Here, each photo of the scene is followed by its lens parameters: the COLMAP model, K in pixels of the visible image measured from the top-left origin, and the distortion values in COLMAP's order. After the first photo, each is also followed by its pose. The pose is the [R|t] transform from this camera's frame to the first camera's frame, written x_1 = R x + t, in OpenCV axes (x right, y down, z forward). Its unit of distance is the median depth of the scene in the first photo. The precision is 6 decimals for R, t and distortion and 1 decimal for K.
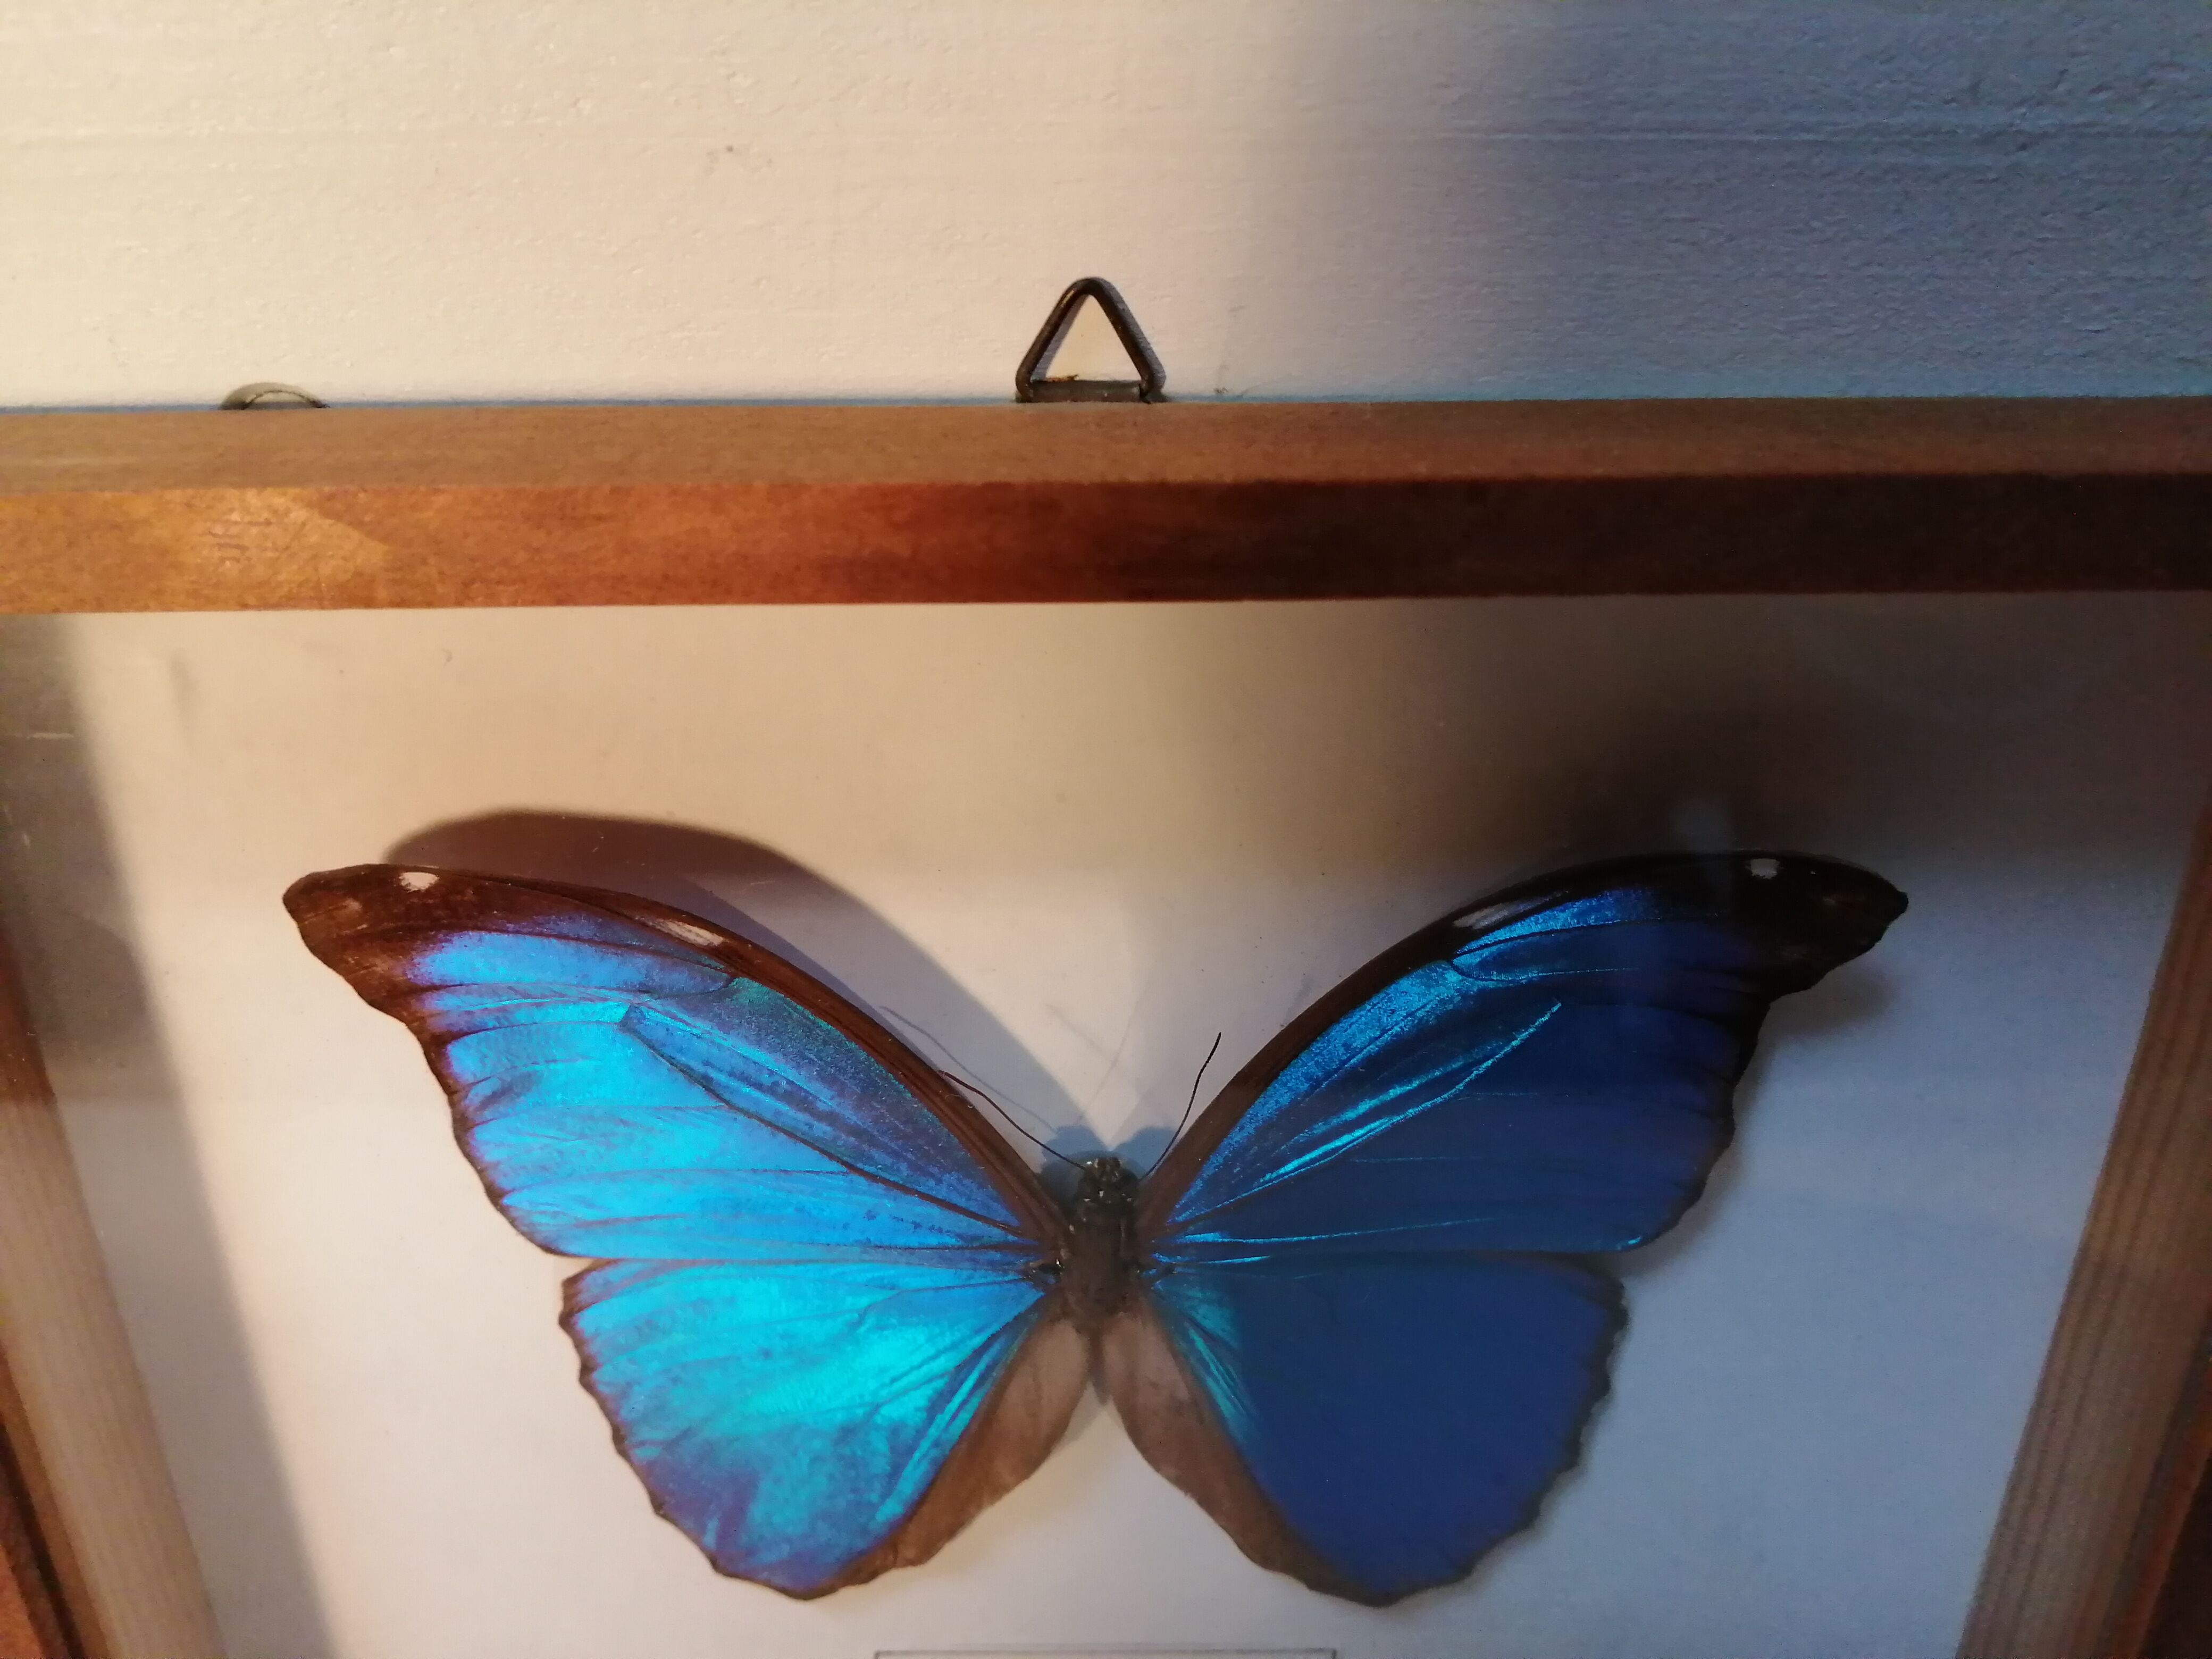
lens RADIAL K [[1778.2, 0, 1107.5], [0, 1778.2, 839.7], [0, 0, 1]] dist [0.076493, -0.230701]
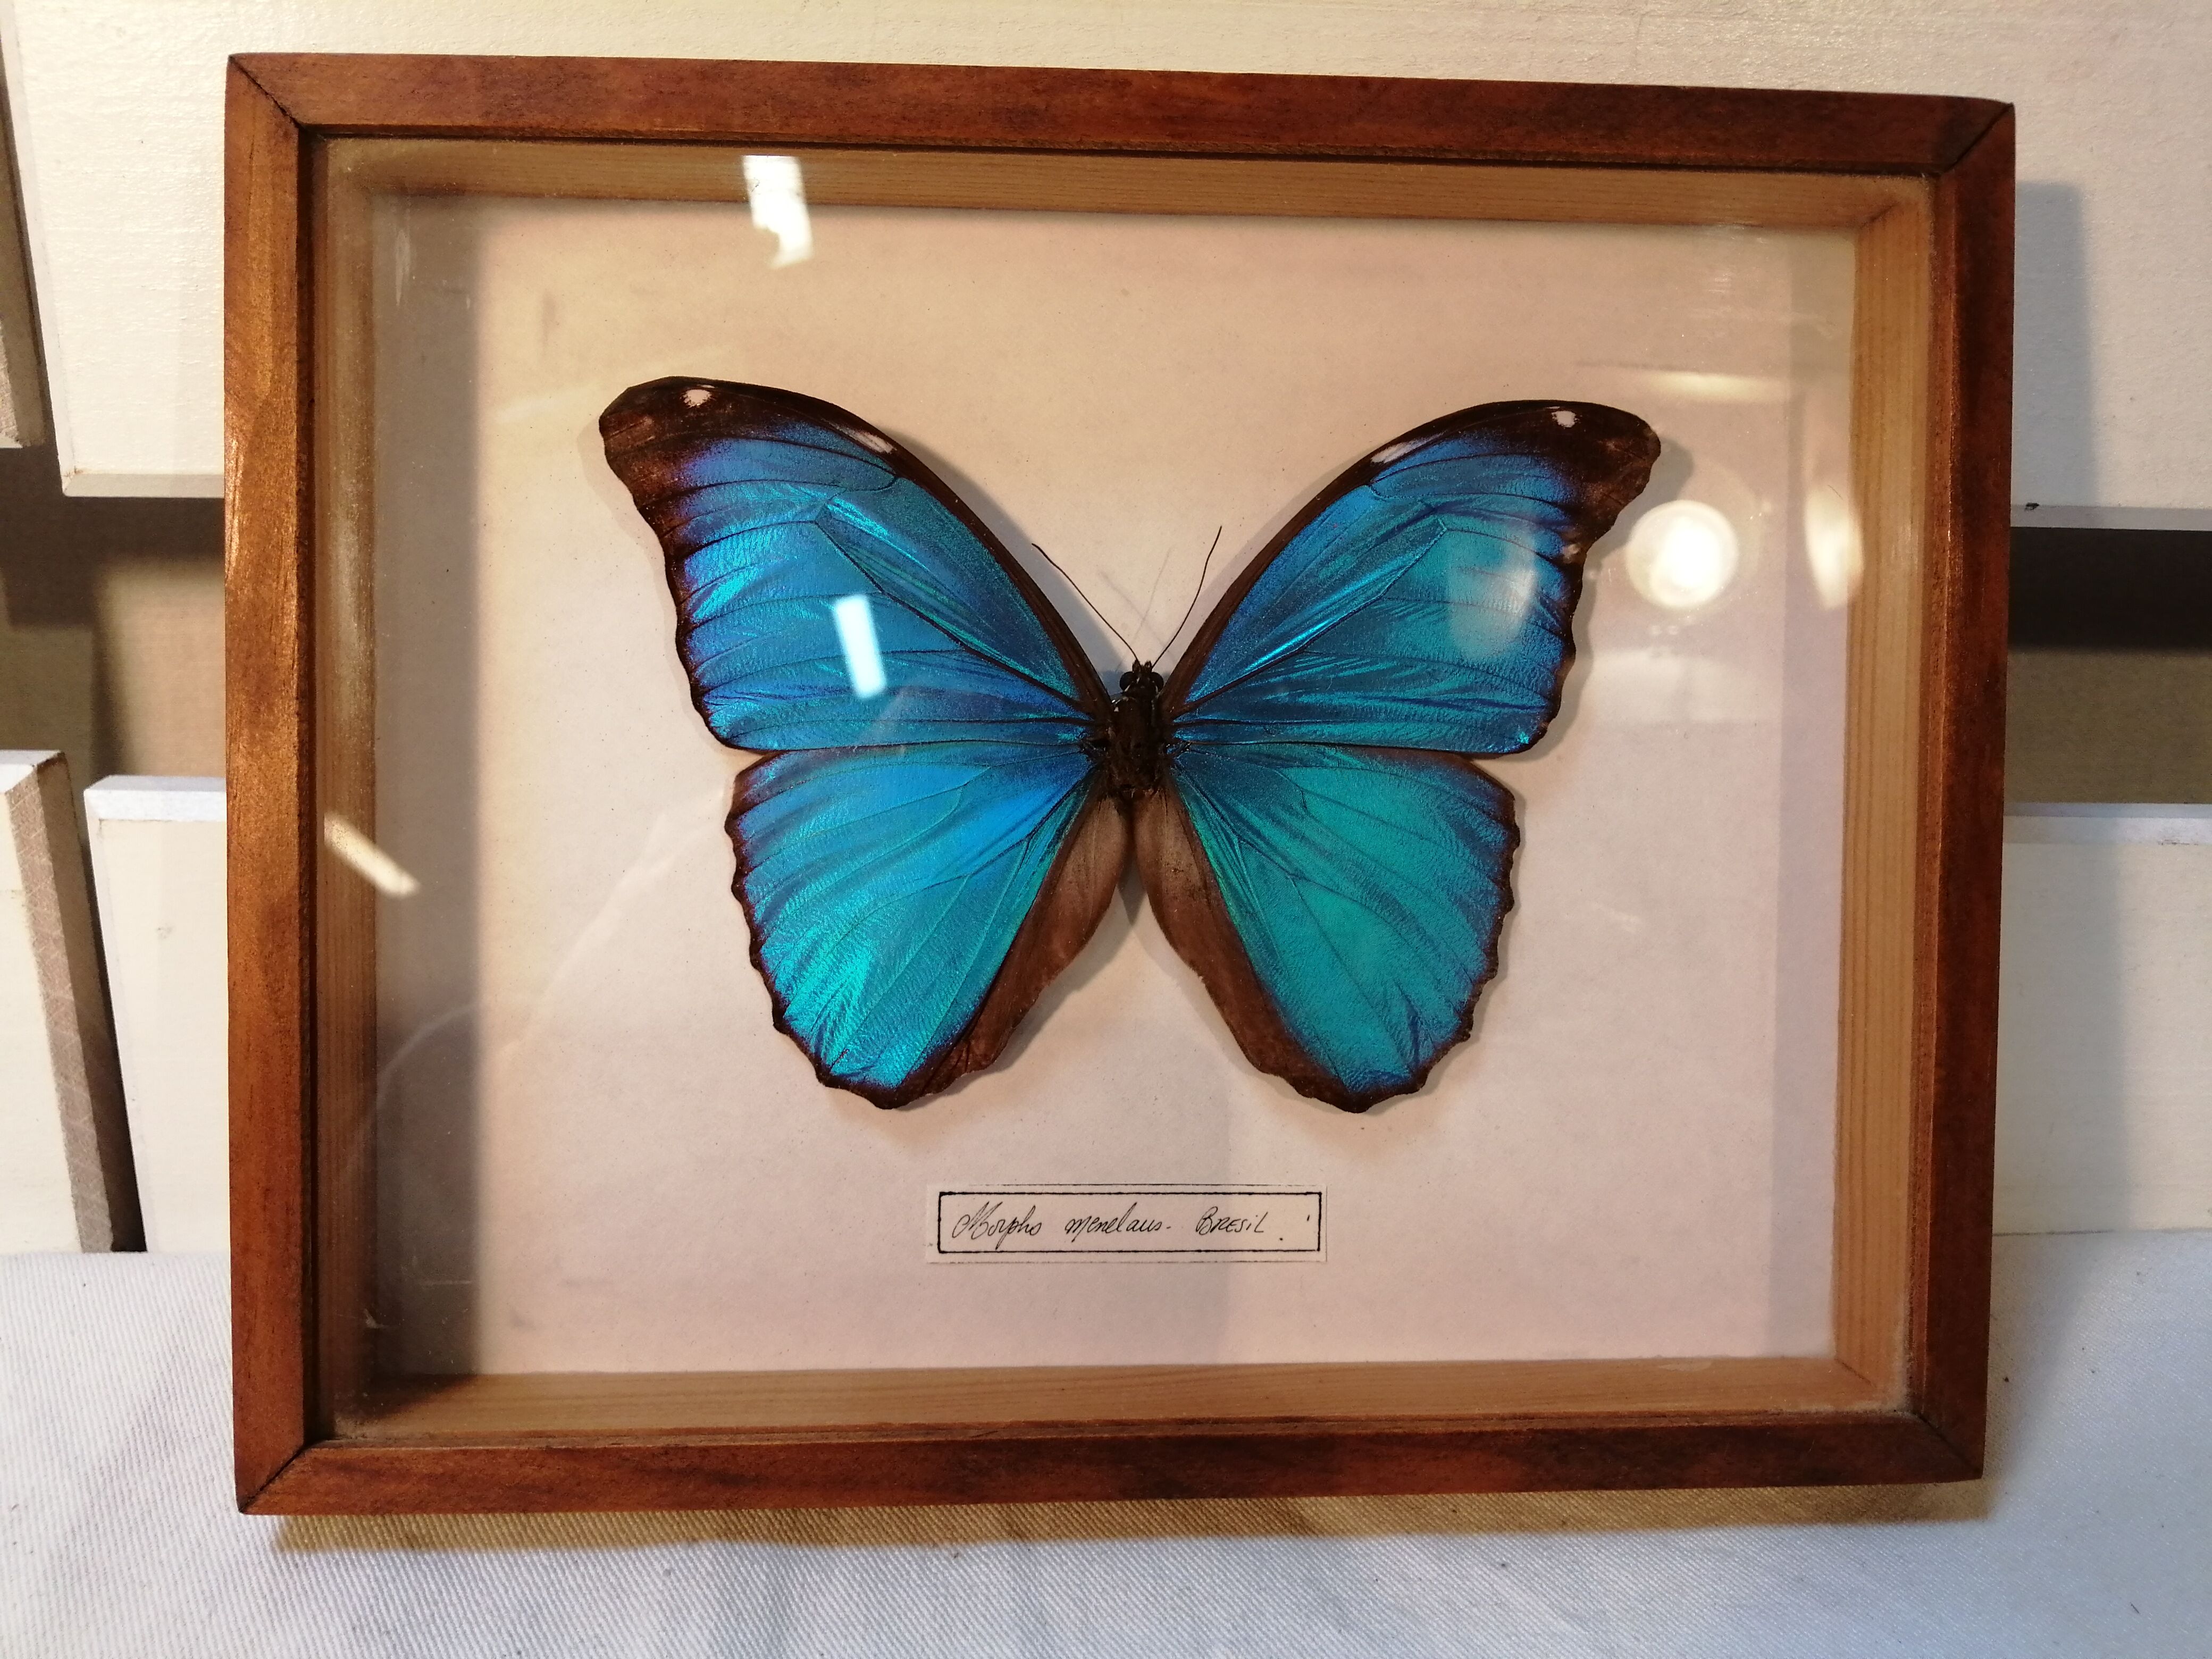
lens RADIAL K [[1729.5, 0, 1106.0], [0, 1729.5, 829.5], [0, 0, 1]] dist [0.081862, -0.213777]
pose [[0.998725, 0.006851, 0.050006, -0.093201], [0.013672, 0.916985, -0.398688, 0.827550], [-0.048587, 0.398863, 0.915722, -0.199758]]
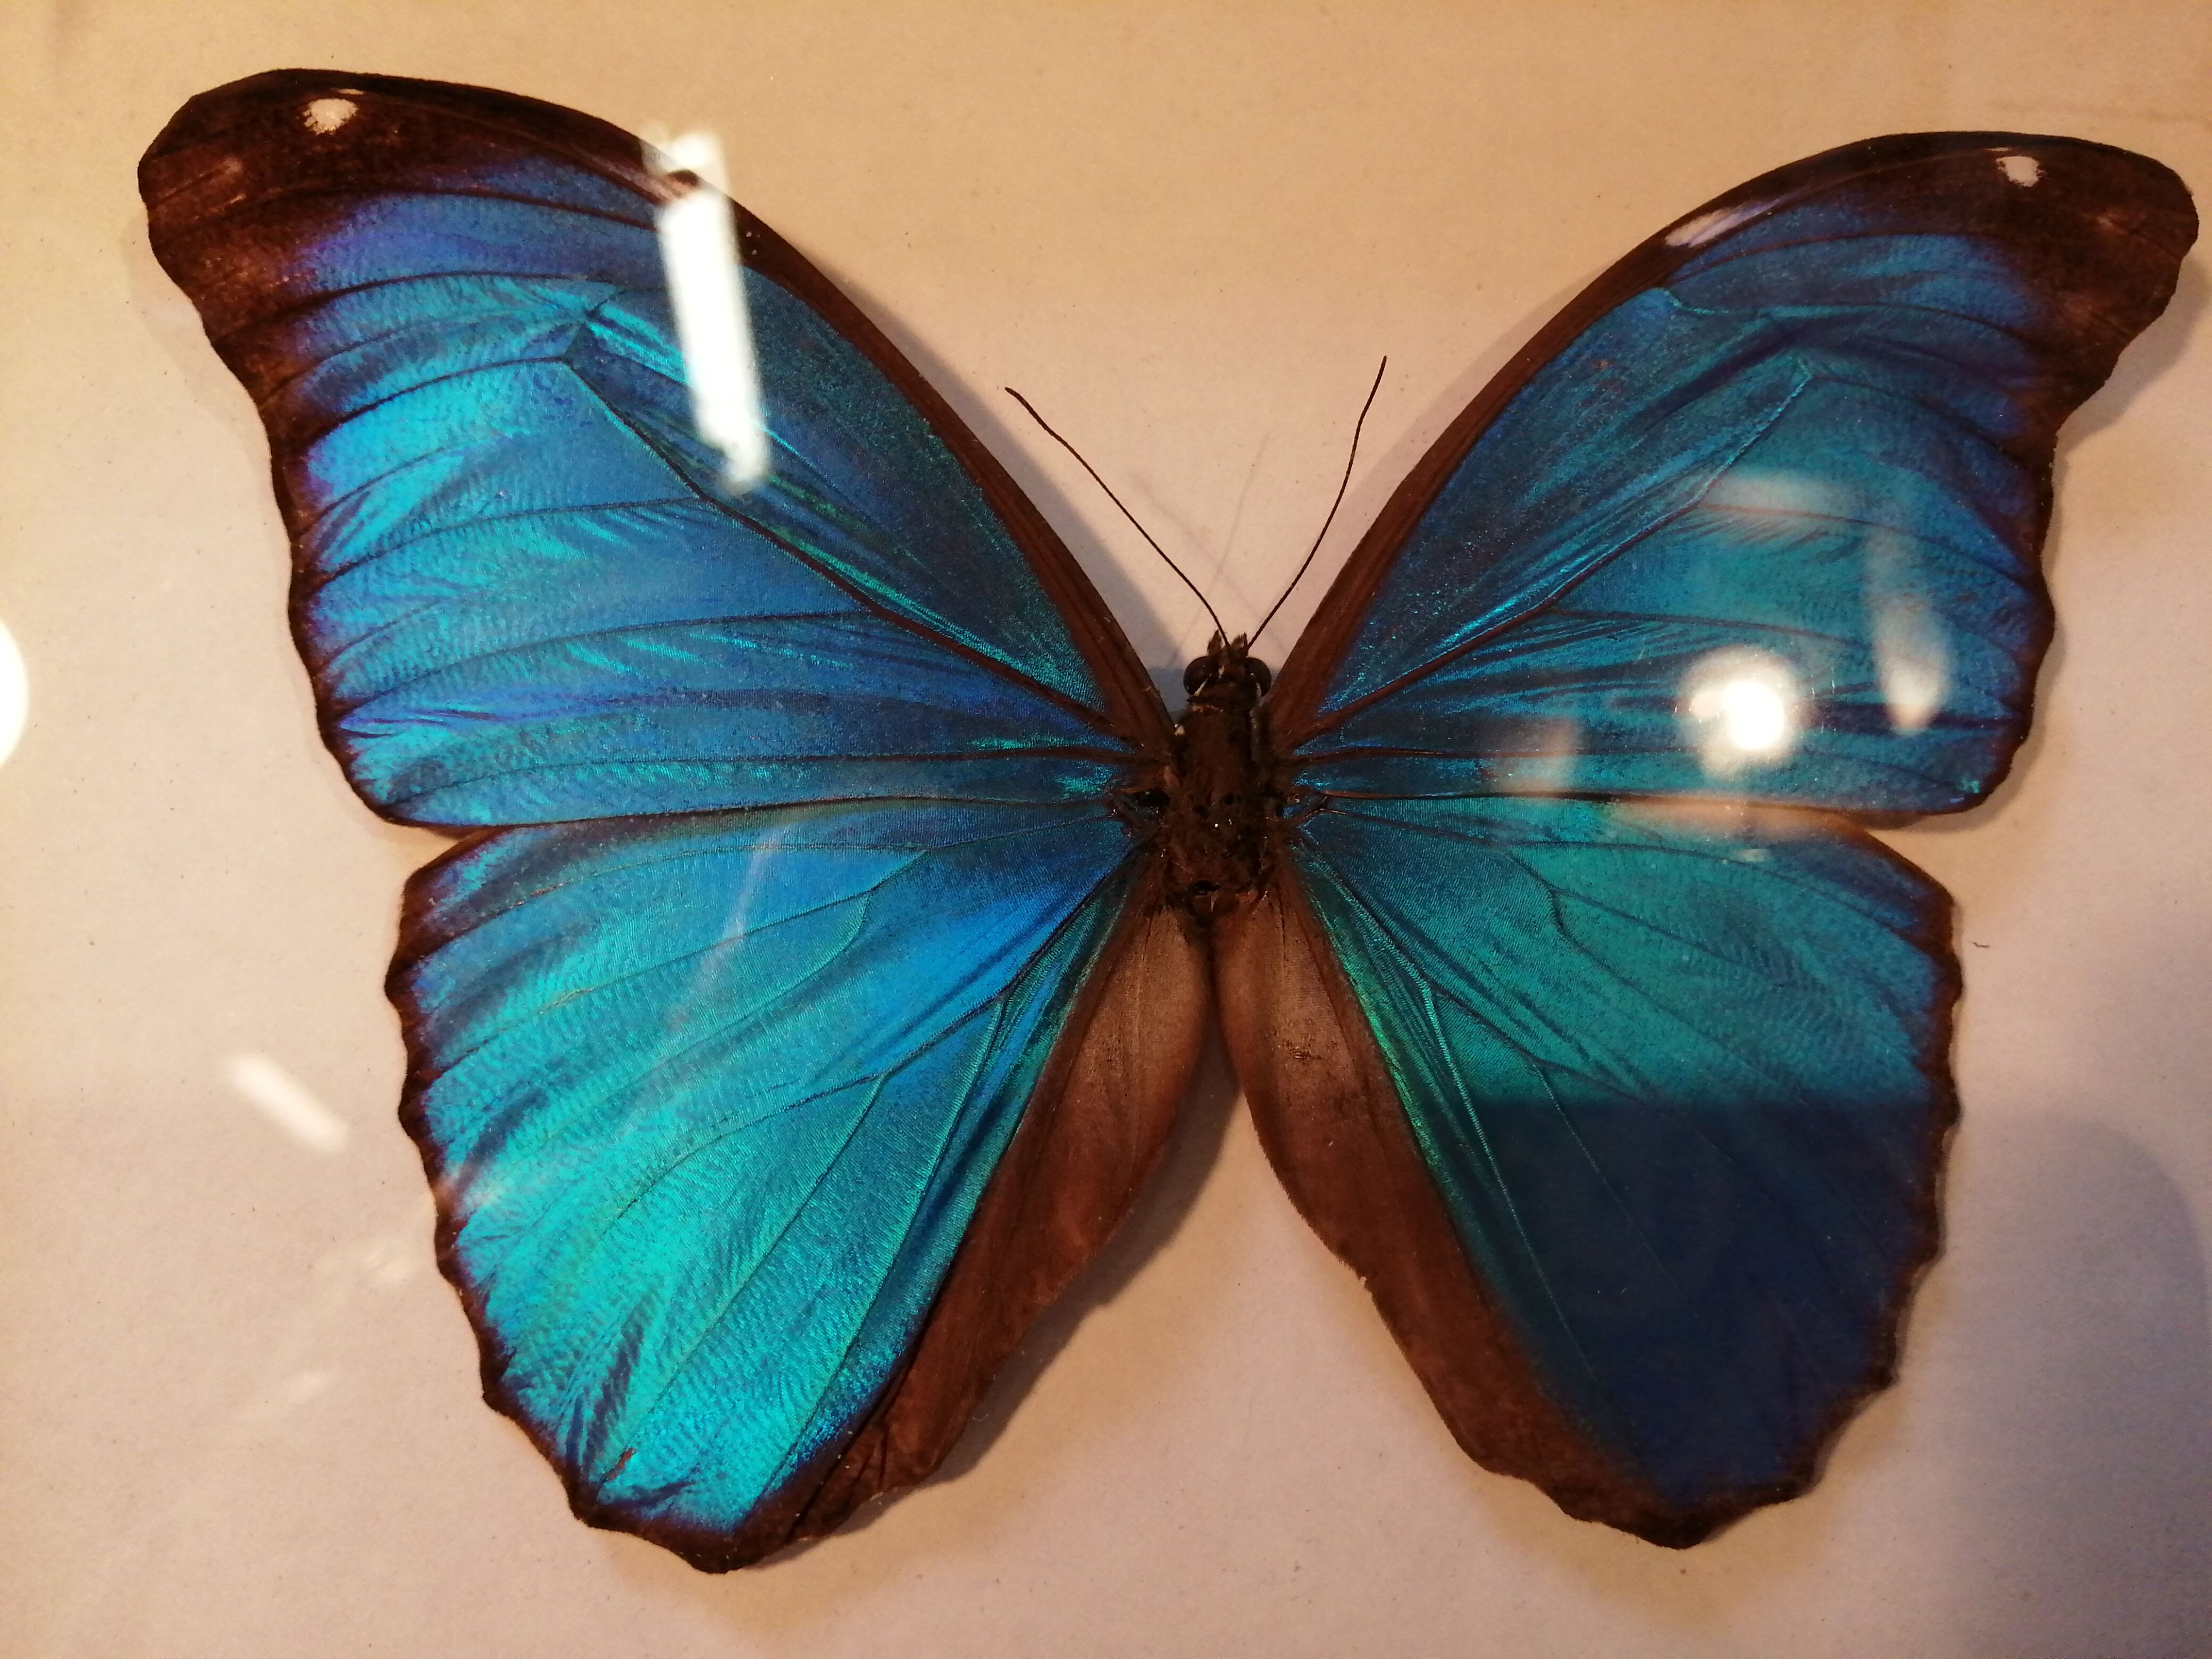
lens RADIAL K [[1773.5, 0, 1105.7], [0, 1773.5, 801.1], [0, 0, 1]] dist [0.033916, -0.122405]
pose [[0.997599, -0.004633, 0.069105, -0.094260], [0.038800, 0.863889, -0.502186, 0.573787], [-0.057373, 0.503662, 0.861994, 0.414380]]
